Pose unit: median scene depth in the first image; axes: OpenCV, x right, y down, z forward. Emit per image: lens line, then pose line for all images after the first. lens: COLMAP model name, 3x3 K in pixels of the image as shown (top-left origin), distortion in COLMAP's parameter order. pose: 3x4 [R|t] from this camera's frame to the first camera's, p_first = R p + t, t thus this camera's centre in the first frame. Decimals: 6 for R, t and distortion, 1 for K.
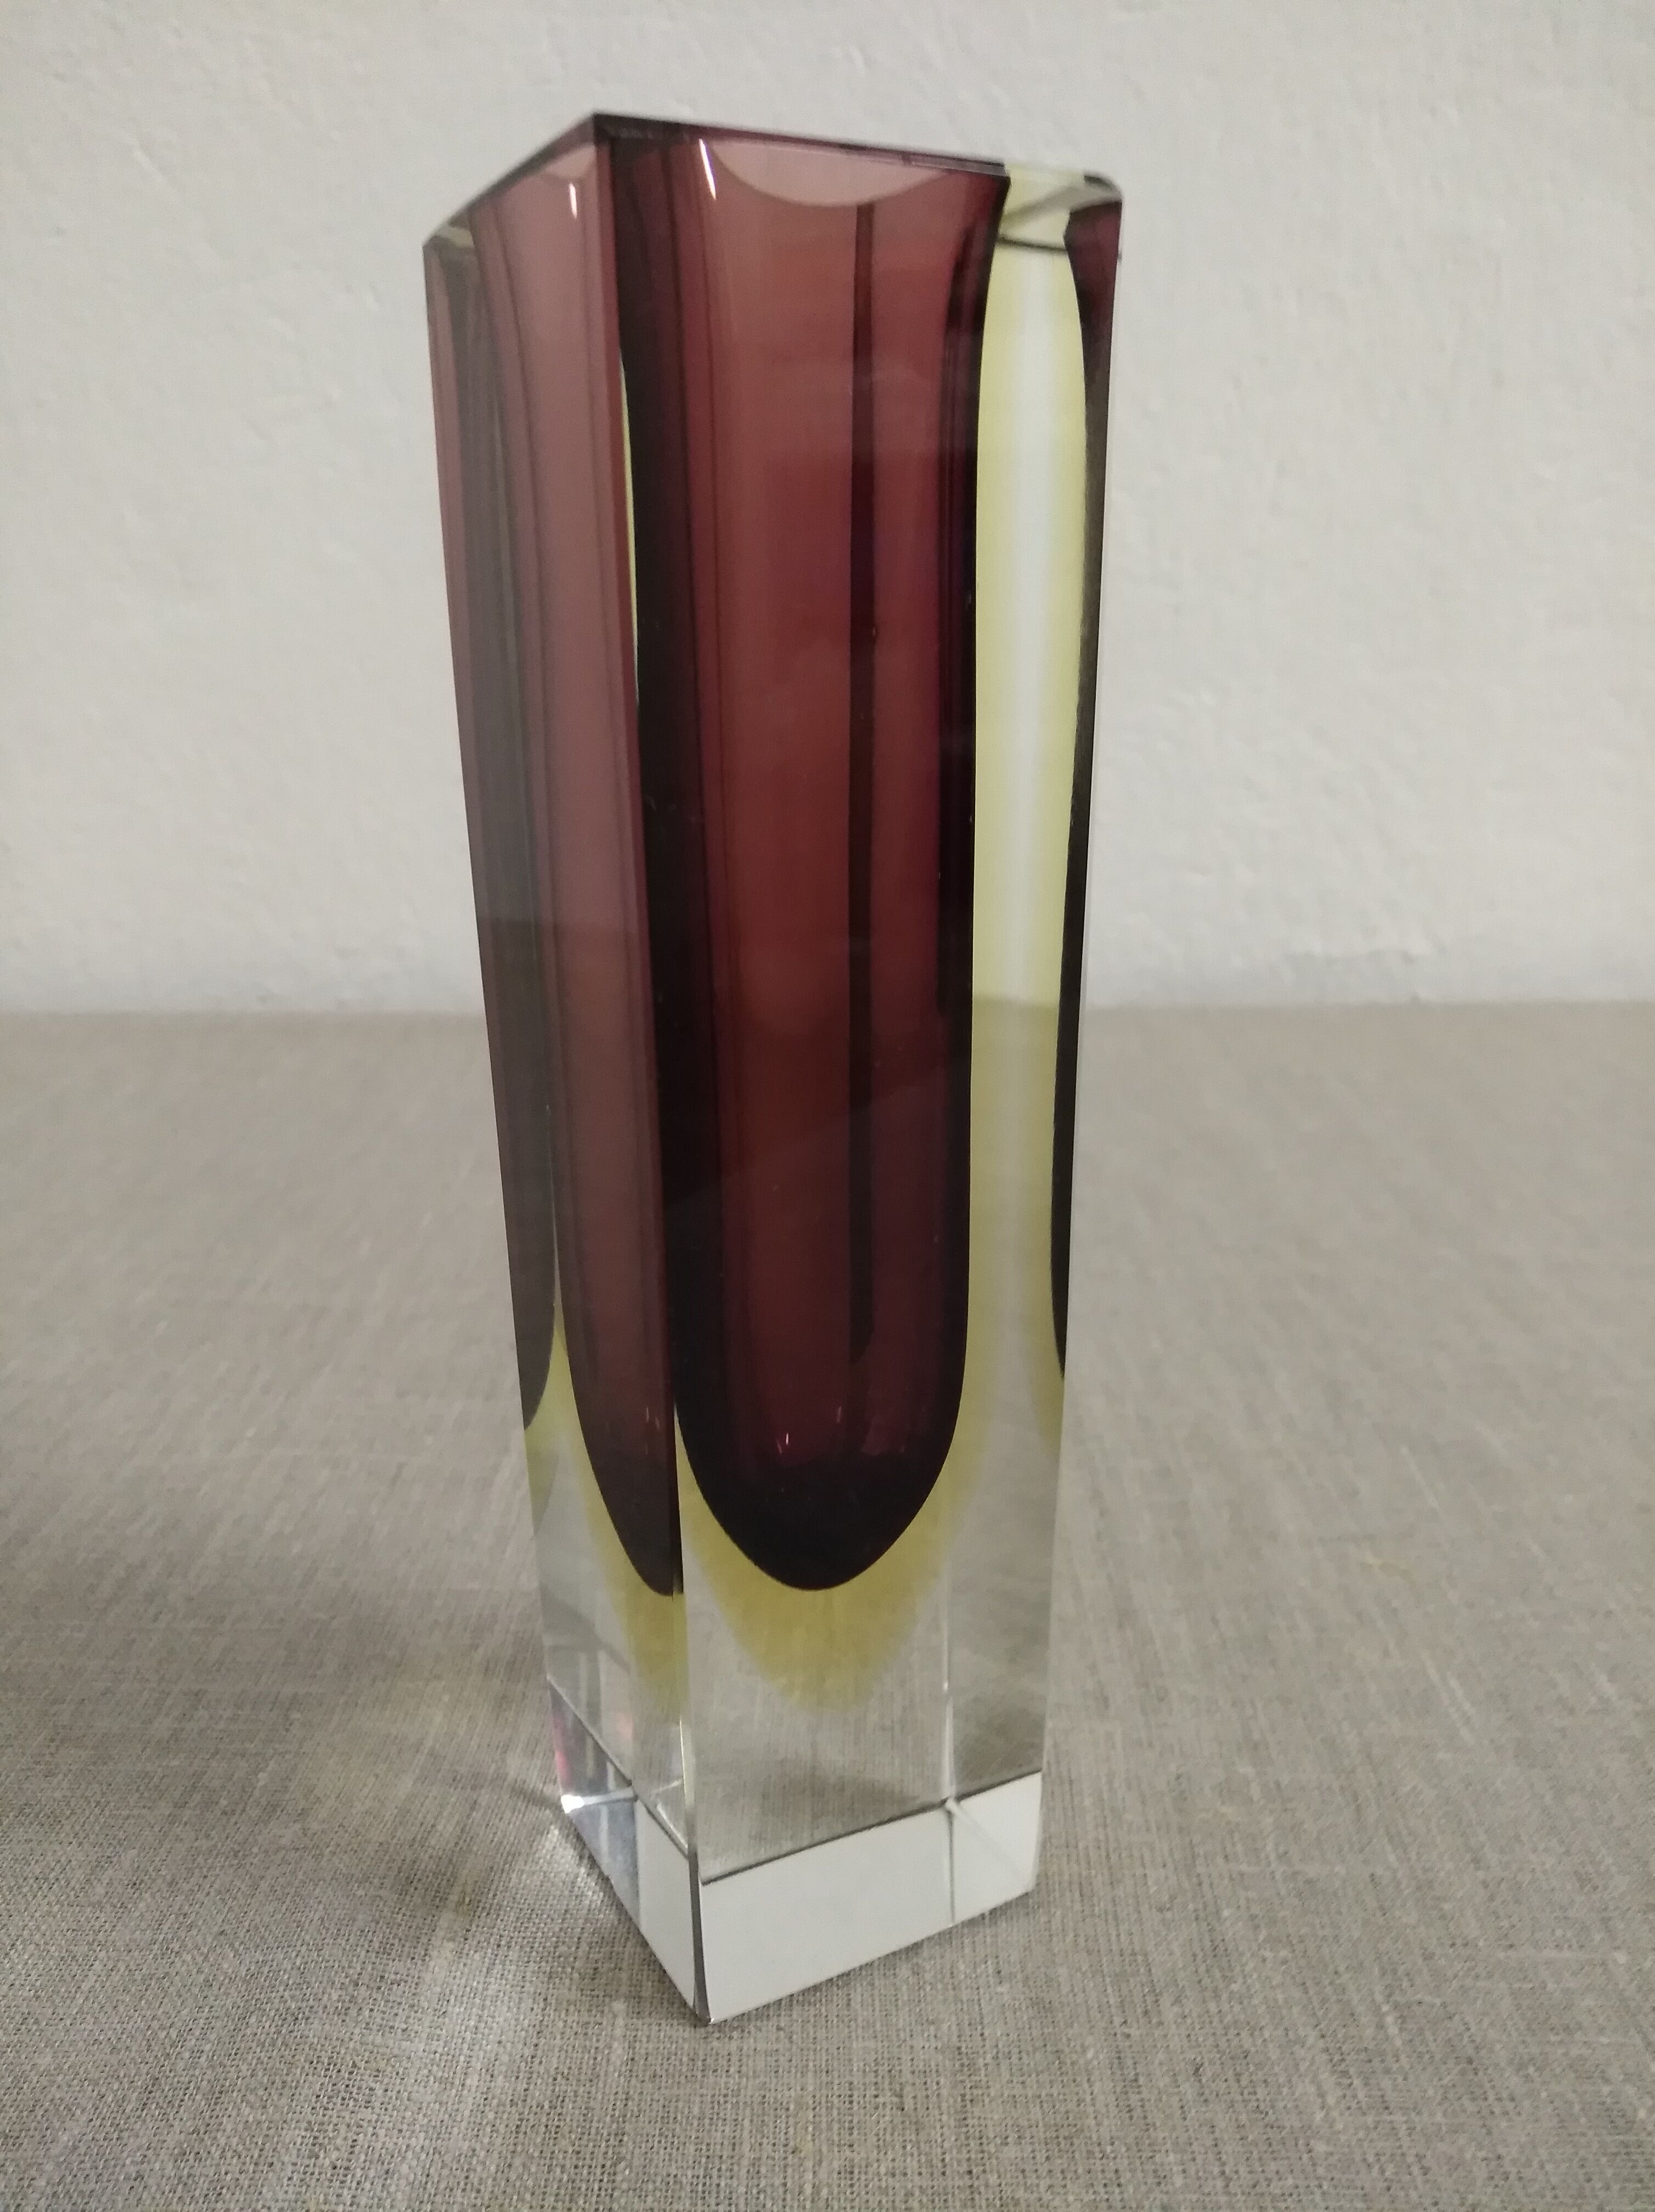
lens RADIAL K [[1802.3, 0, 836.1], [0, 1802.3, 1110.4], [0, 0, 1]] dist [-0.059273, 0.065706]
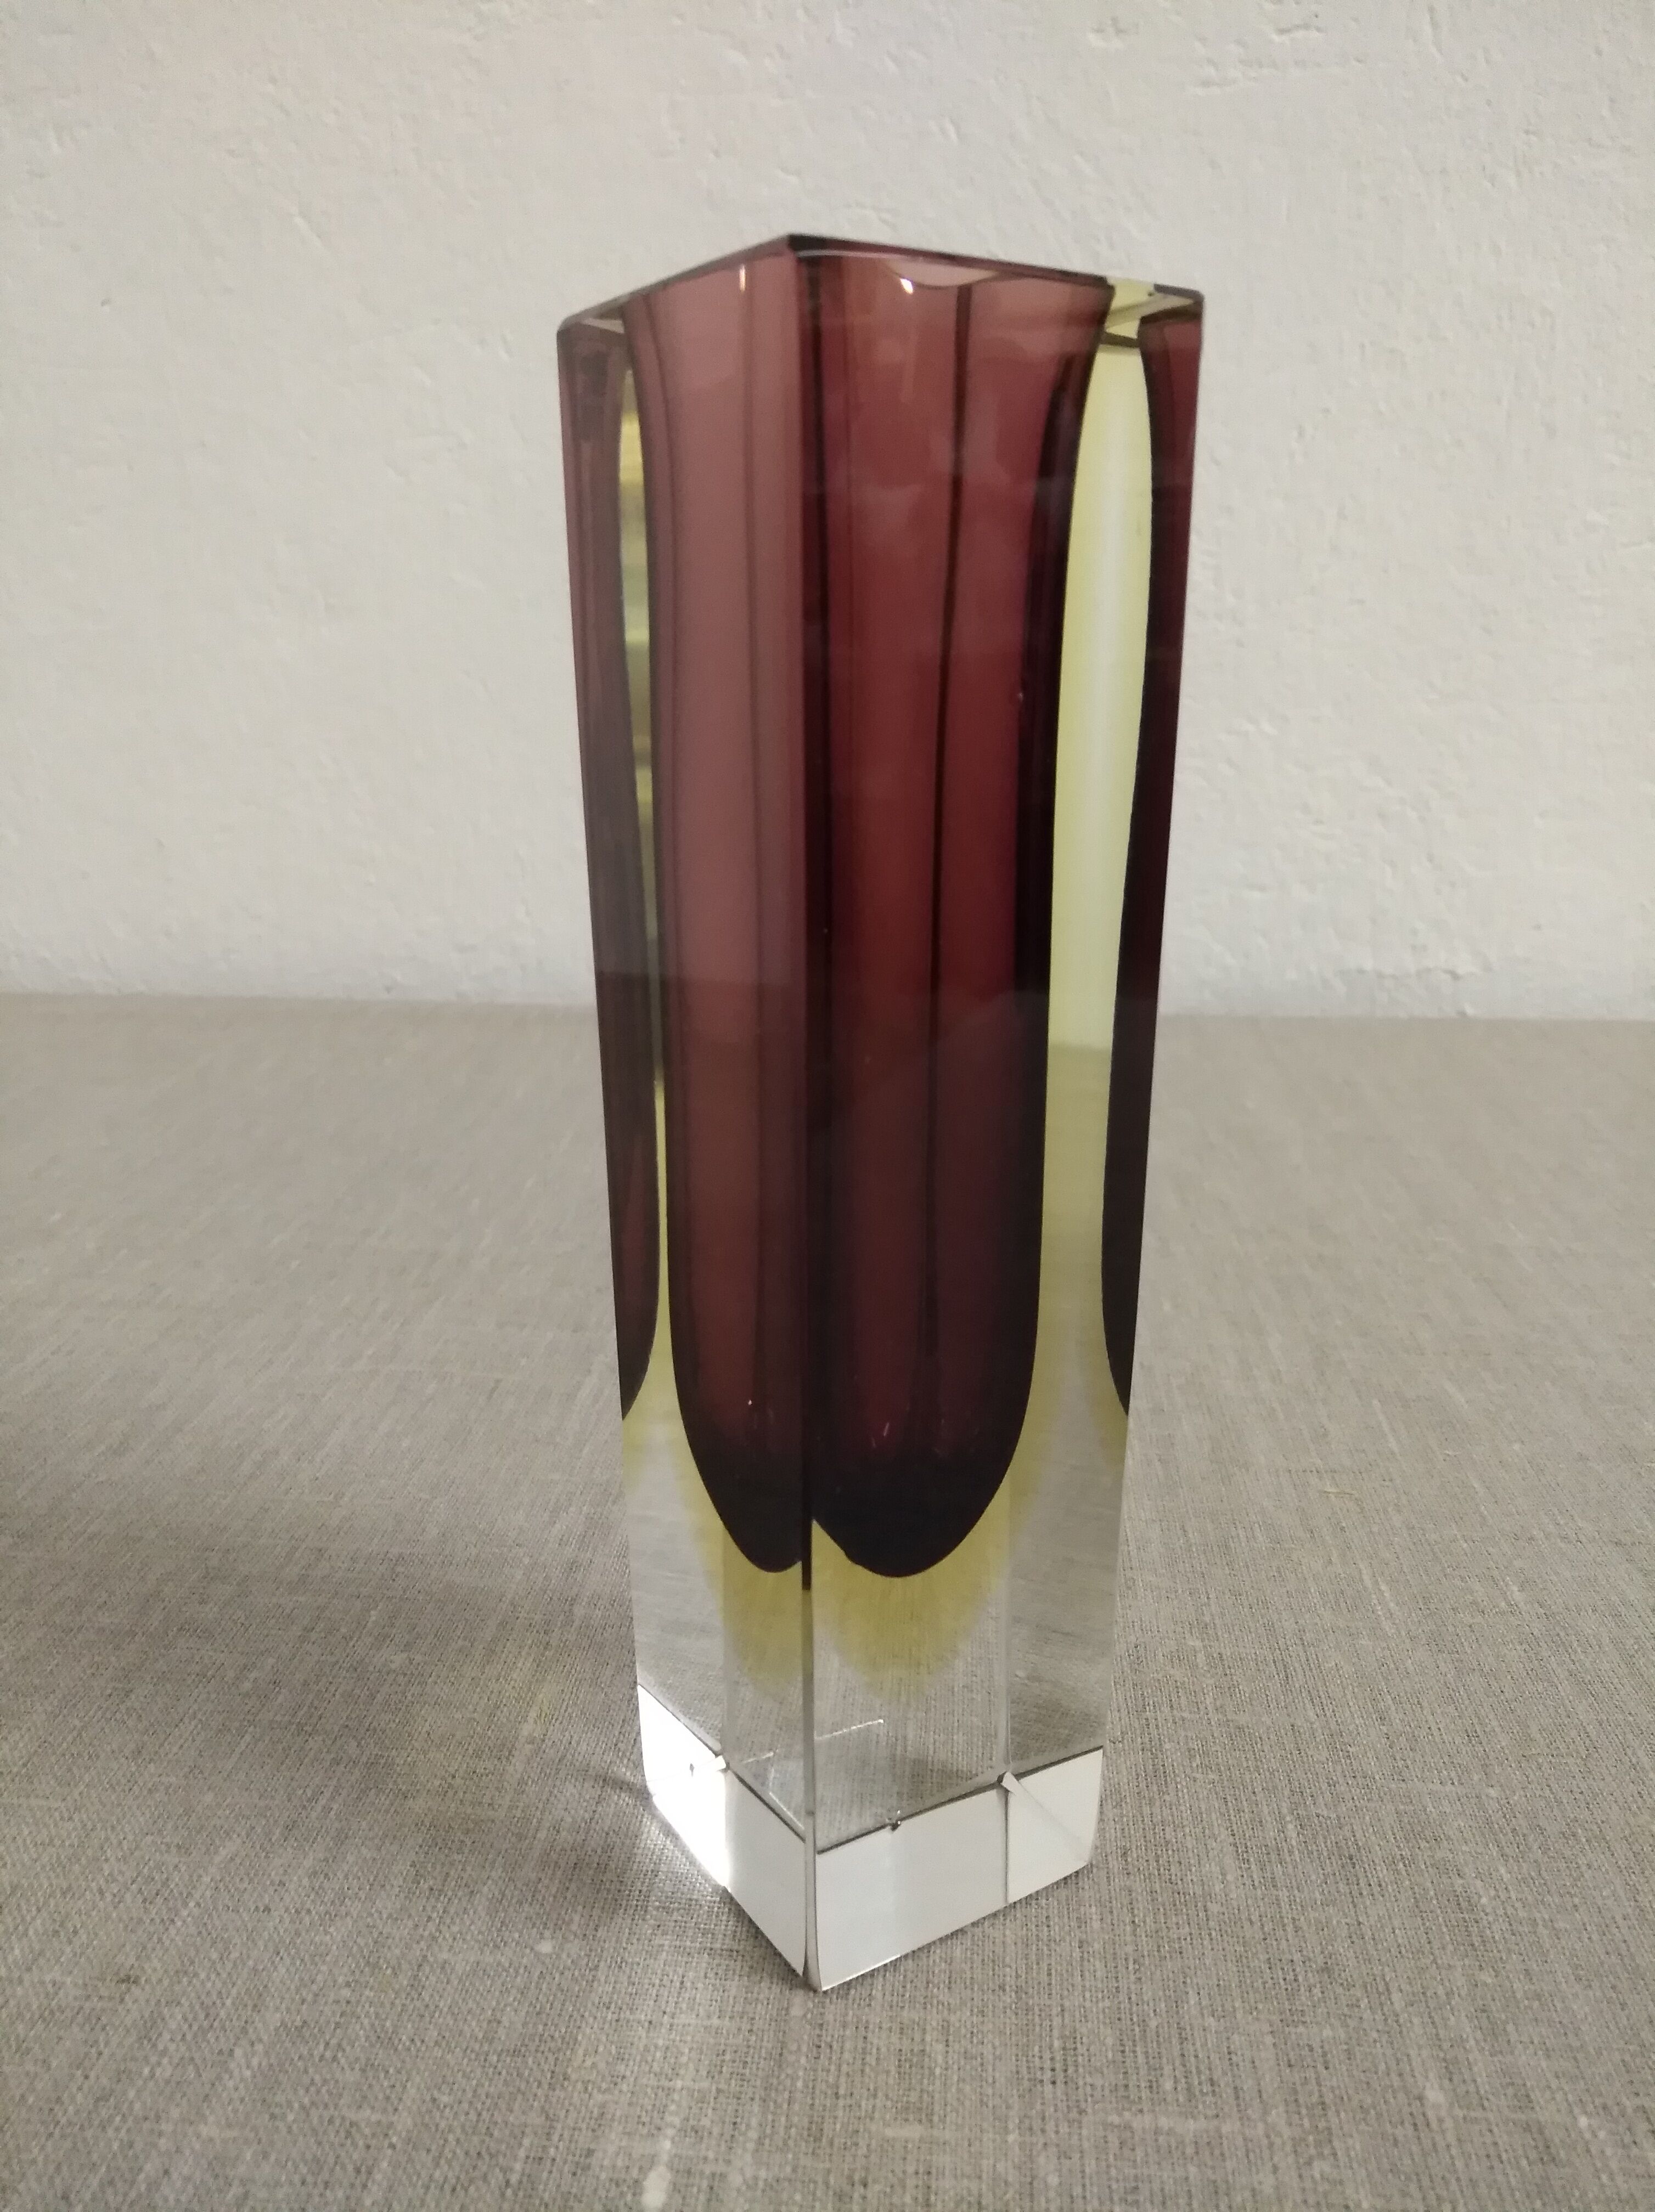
lens RADIAL K [[1802.3, 0, 836.8], [0, 1802.3, 1114.5], [0, 0, 1]] dist [-0.059273, 0.065706]
pose [[0.998005, 0.028840, -0.056156, 0.033360], [-0.029145, 0.999565, -0.004622, 0.022650], [0.055998, 0.006250, 0.998411, -0.135716]]
